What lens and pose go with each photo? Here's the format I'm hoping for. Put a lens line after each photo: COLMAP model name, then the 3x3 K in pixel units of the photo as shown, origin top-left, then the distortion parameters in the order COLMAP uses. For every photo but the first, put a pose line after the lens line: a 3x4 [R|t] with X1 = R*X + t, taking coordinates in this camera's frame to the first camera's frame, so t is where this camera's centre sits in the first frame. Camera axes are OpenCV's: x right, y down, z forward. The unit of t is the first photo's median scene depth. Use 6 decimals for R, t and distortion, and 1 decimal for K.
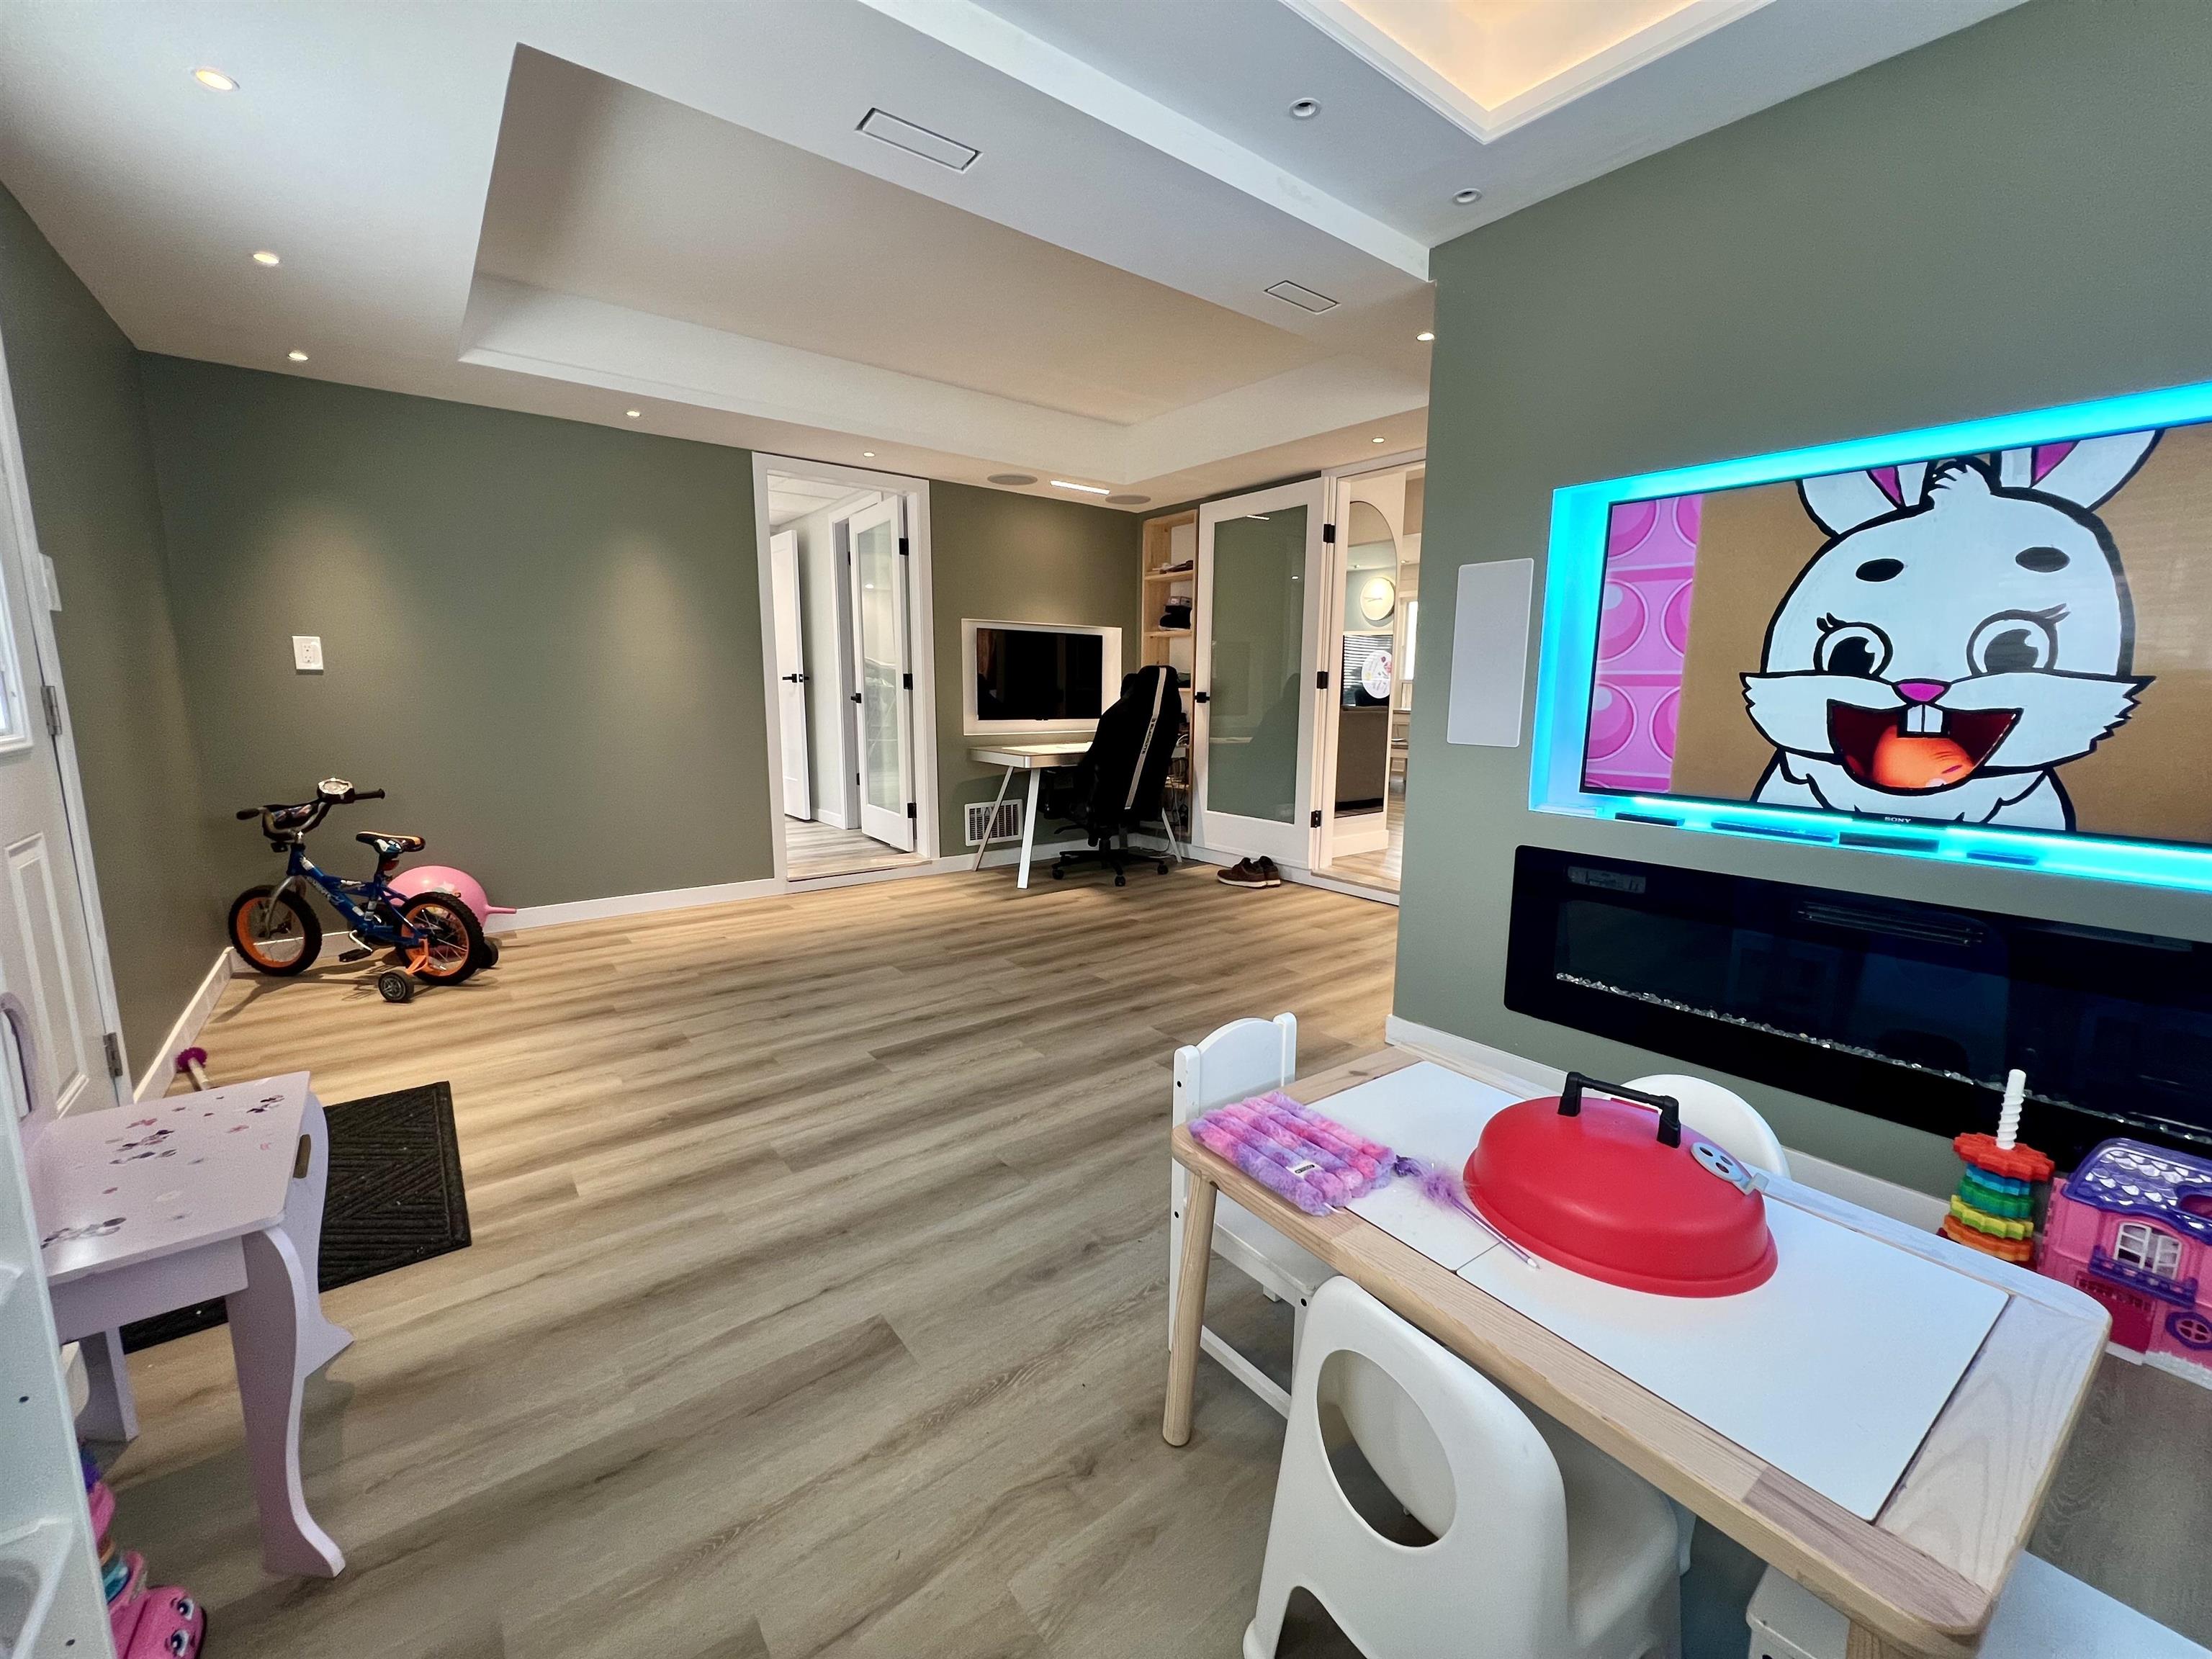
lens RADIAL K [[885.2, 0, 1101.9], [0, 885.2, 822.6], [0, 0, 1]] dist [0.001238, 0.000042]
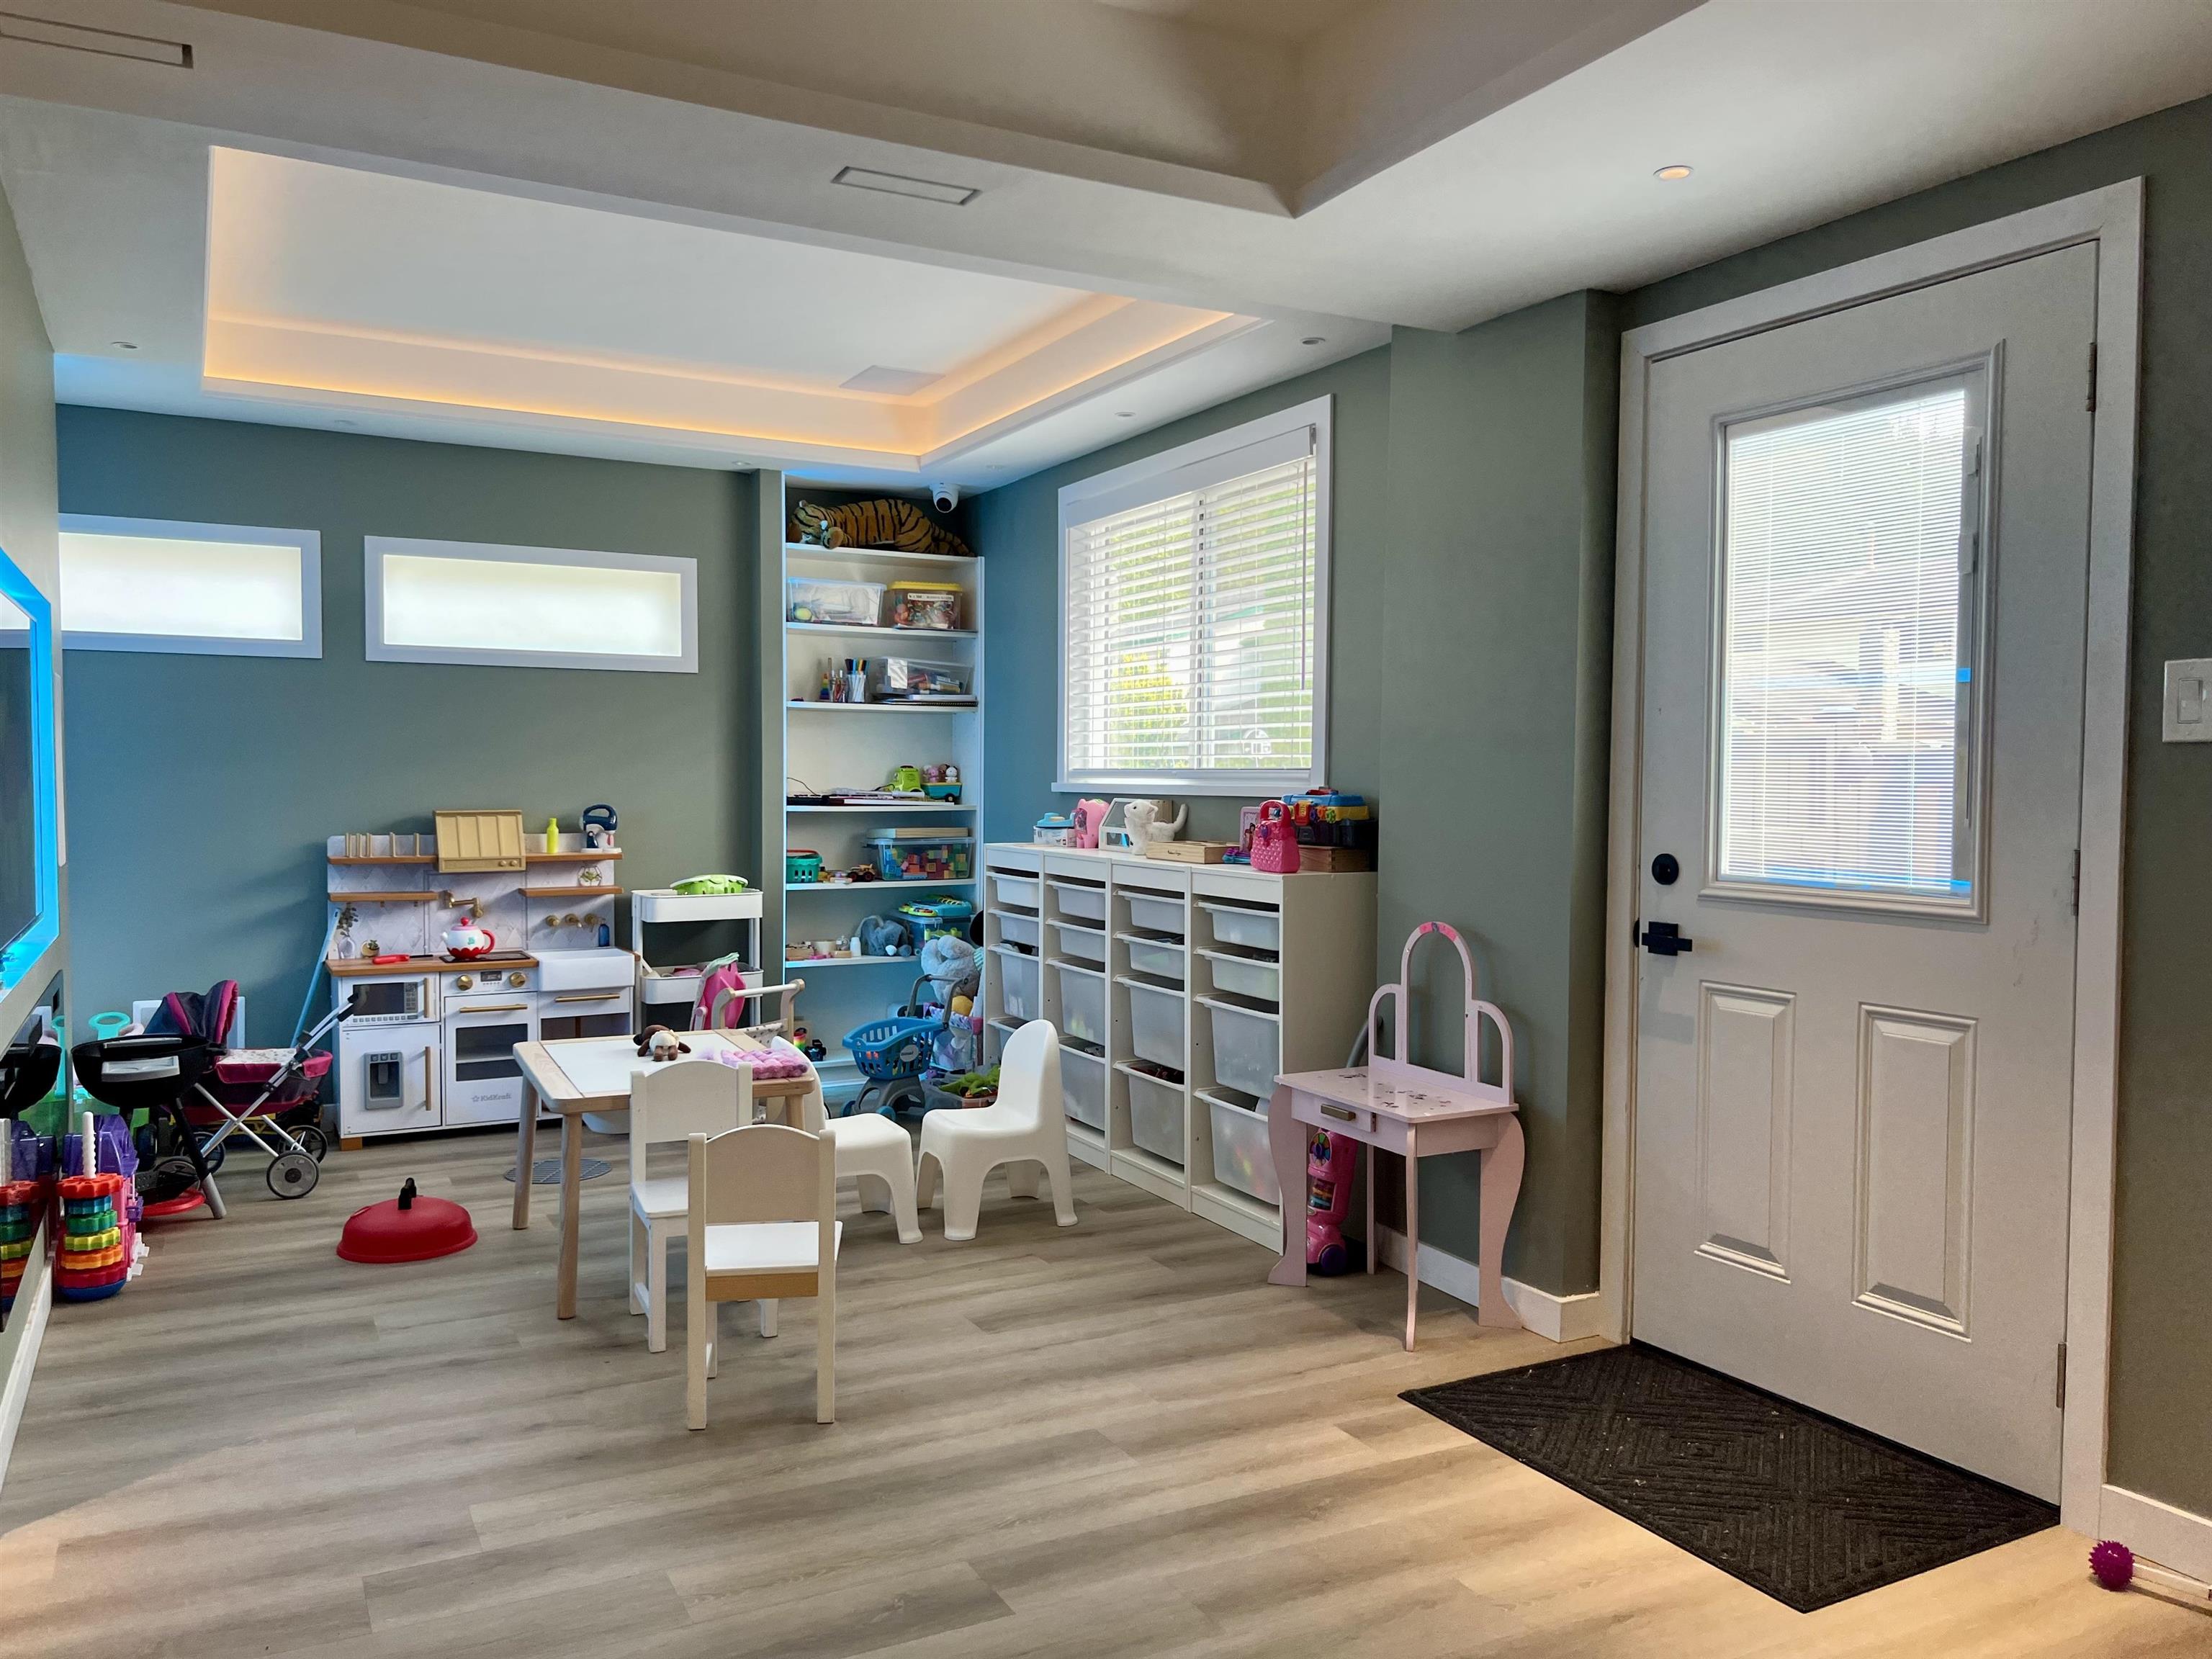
lens RADIAL K [[1641.0, 0, 1106.0], [0, 1641.0, 829.5], [0, 0, 1]] dist [0.000178, 0.000180]
pose [[-0.985205, -0.011474, 0.170997, -0.589151], [0.021205, 0.981928, 0.188064, -0.408699], [-0.170065, 0.188907, -0.967157, 2.269178]]
